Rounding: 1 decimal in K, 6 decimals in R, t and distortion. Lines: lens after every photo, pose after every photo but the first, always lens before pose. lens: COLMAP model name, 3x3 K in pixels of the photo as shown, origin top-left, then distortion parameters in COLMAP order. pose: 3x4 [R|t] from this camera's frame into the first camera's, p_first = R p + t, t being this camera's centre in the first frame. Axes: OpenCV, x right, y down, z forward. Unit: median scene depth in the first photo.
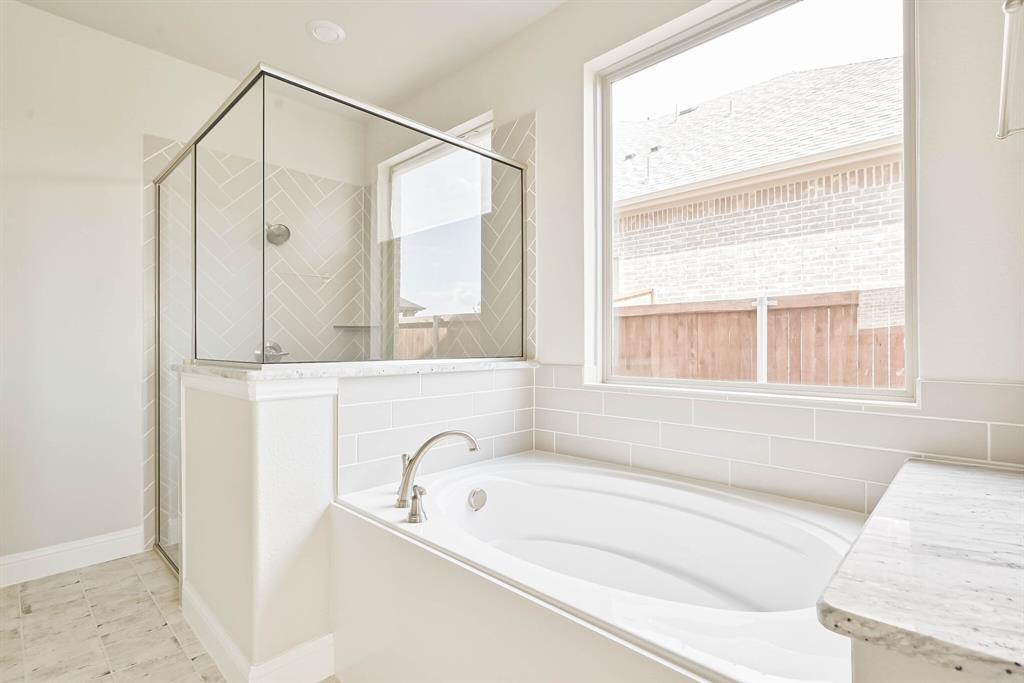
lens RADIAL K [[489.8, 0, 511.7], [0, 489.8, 343.6], [0, 0, 1]] dist [0.005881, 0.000469]
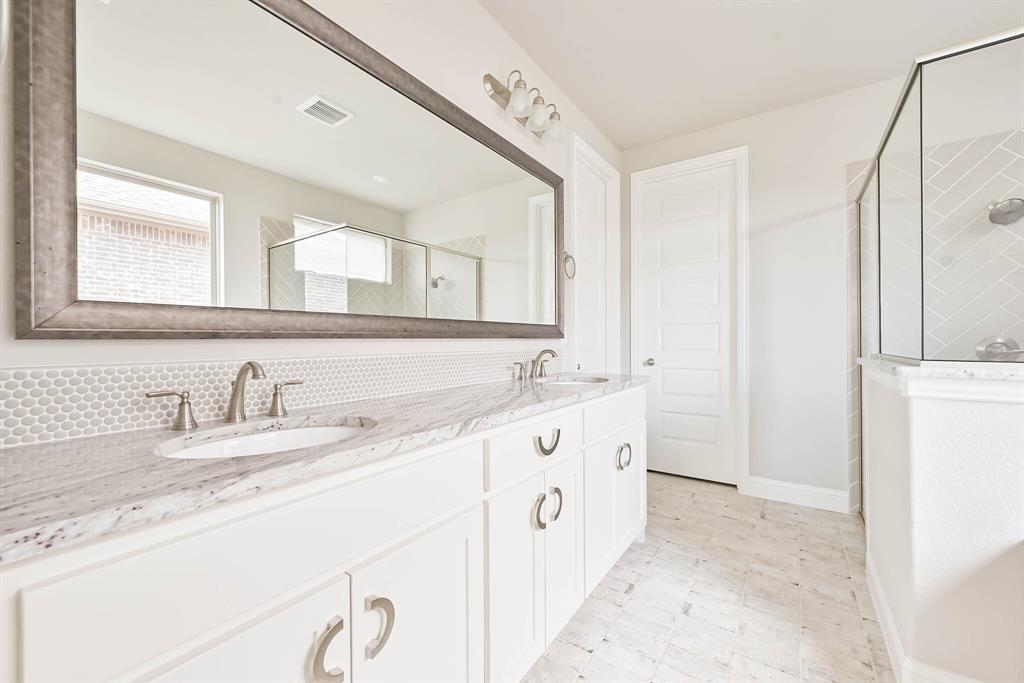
lens RADIAL K [[410.1, 0, 510.6], [0, 410.1, 340.5], [0, 0, 1]] dist [-0.000562, 0.001034]
pose [[0.155267, 0.000187, -0.987873, 0.136635], [0.003675, 0.999993, 0.000767, -0.002056], [0.987866, -0.003750, 0.155265, 0.045867]]
